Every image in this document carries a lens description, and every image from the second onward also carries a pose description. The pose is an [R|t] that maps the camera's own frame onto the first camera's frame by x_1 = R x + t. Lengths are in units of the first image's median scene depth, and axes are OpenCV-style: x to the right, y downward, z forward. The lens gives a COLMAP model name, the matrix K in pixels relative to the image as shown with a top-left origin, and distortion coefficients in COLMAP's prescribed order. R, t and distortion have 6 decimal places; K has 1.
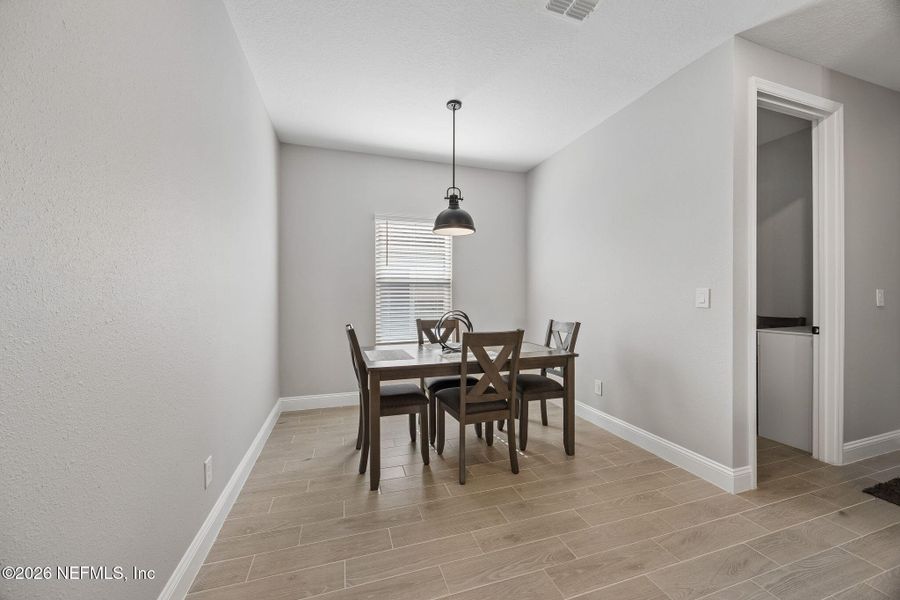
lens RADIAL K [[341.5, 0, 451.3], [0, 341.5, 299.5], [0, 0, 1]] dist [-0.001043, -0.000189]
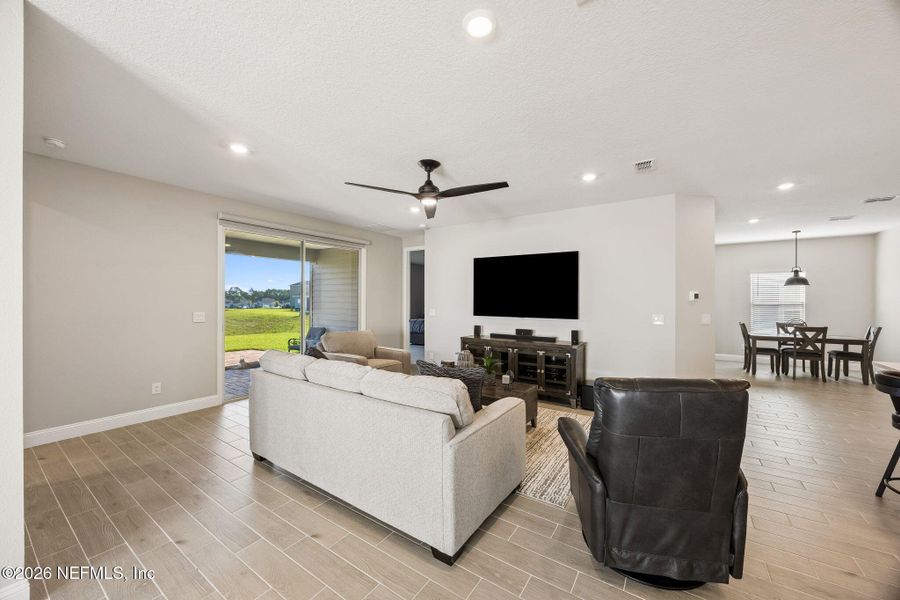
lens RADIAL K [[341.5, 0, 451.3], [0, 341.5, 299.5], [0, 0, 1]] dist [-0.001043, -0.000189]
pose [[0.622082, 0.000721, -0.782951, 0.410555], [-0.012051, 0.999890, -0.008655, -0.059292], [0.782859, 0.014819, 0.622023, -2.601017]]
